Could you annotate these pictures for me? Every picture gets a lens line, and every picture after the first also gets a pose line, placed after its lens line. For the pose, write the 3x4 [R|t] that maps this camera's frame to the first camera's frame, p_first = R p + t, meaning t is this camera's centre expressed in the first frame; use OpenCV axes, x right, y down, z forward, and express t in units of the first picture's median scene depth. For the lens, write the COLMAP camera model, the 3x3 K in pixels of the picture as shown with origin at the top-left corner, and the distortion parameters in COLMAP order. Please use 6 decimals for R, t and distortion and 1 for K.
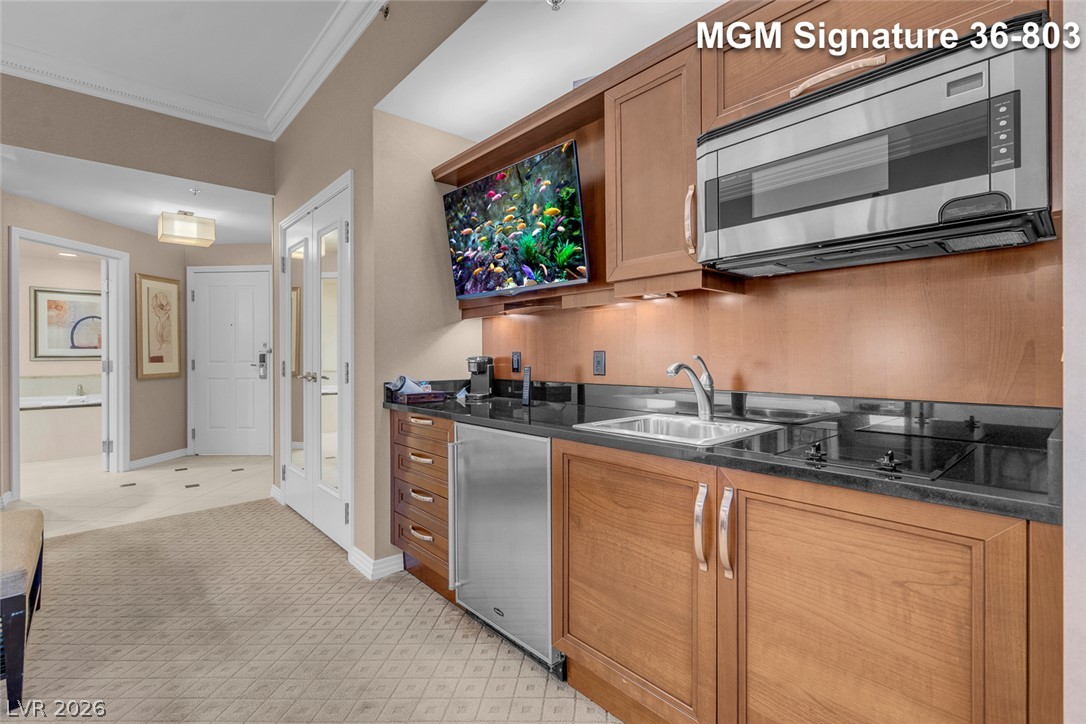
lens RADIAL K [[493.5, 0, 541.1], [0, 493.5, 358.5], [0, 0, 1]] dist [-0.000692, 0.000159]
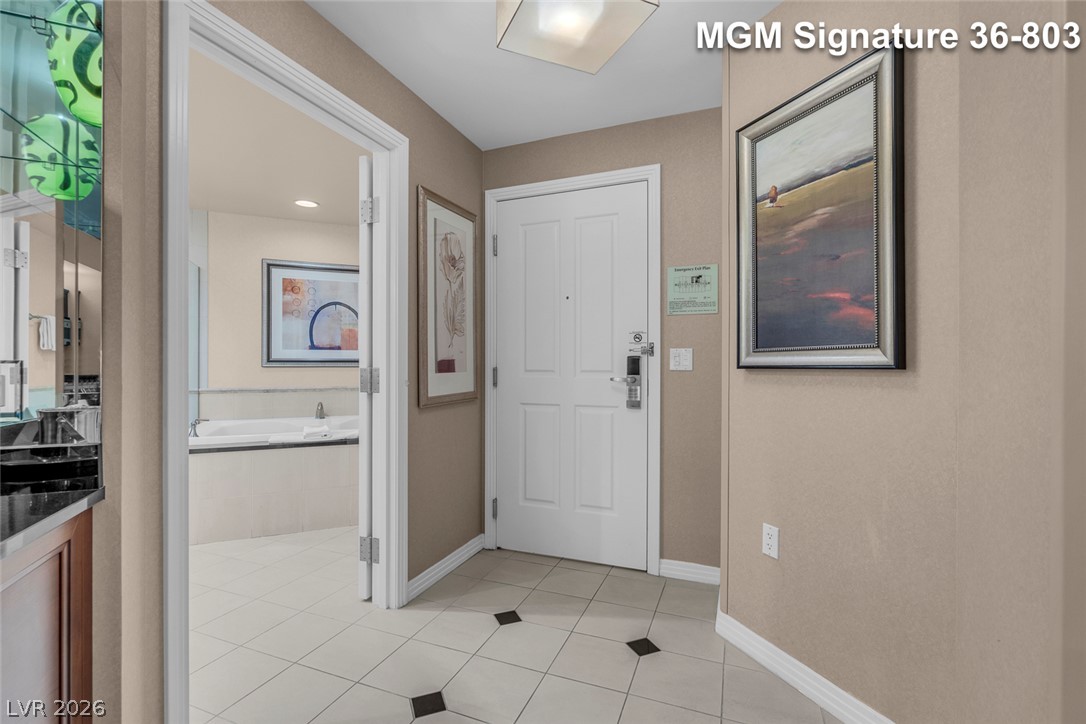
lens RADIAL K [[491.3, 0, 542.2], [0, 491.3, 367.2], [0, 0, 1]] dist [-0.000470, 0.000009]
pose [[0.948576, 0.007079, -0.316470, -0.504941], [-0.005864, 0.999971, 0.004792, -0.000158], [0.316494, -0.002690, 0.948591, 0.533482]]
